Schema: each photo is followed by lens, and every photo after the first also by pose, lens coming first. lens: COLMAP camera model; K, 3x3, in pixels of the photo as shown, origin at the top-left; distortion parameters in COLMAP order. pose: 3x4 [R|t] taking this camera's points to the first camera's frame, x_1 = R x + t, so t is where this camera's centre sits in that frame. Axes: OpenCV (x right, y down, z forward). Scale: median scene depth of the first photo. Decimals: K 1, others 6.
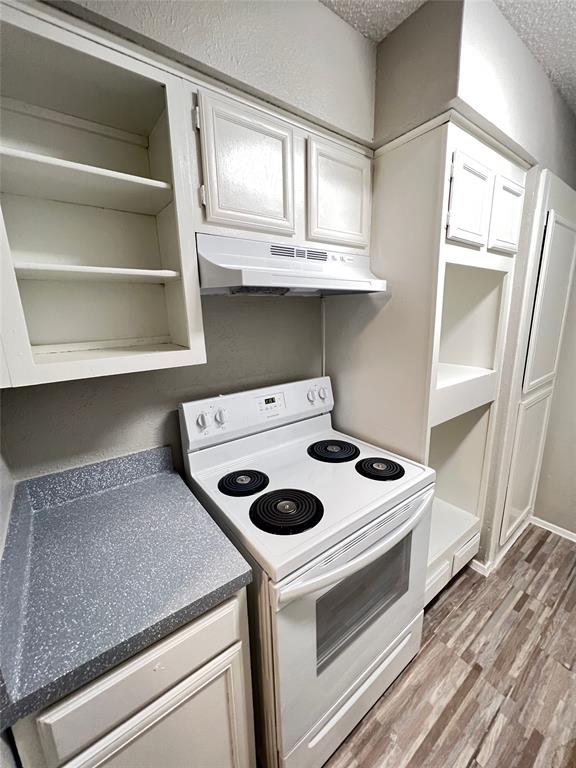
lens RADIAL K [[310.1, 0, 288.5], [0, 310.1, 384.4], [0, 0, 1]] dist [-0.001216, 0.000774]
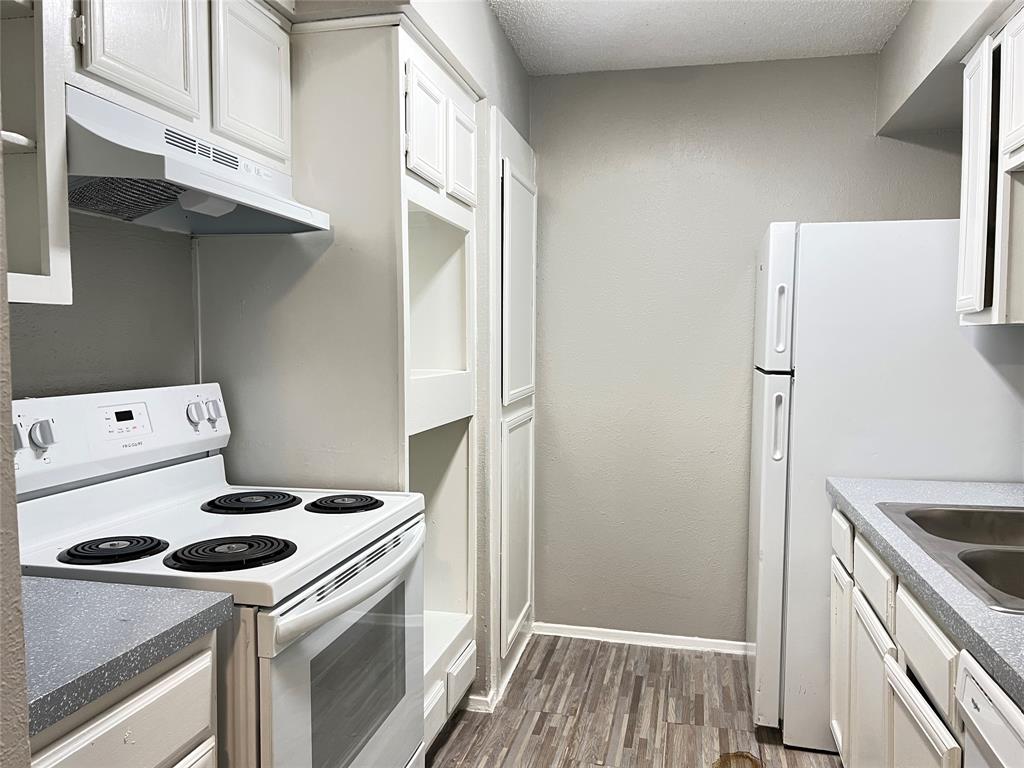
lens RADIAL K [[772.9, 0, 513.0], [0, 772.9, 388.9], [0, 0, 1]] dist [0.052956, -0.062339]
pose [[0.765410, -0.014146, 0.643388, -0.402939], [0.120327, 0.985273, -0.121484, 0.247299], [-0.632194, 0.170402, 0.755840, -0.383835]]
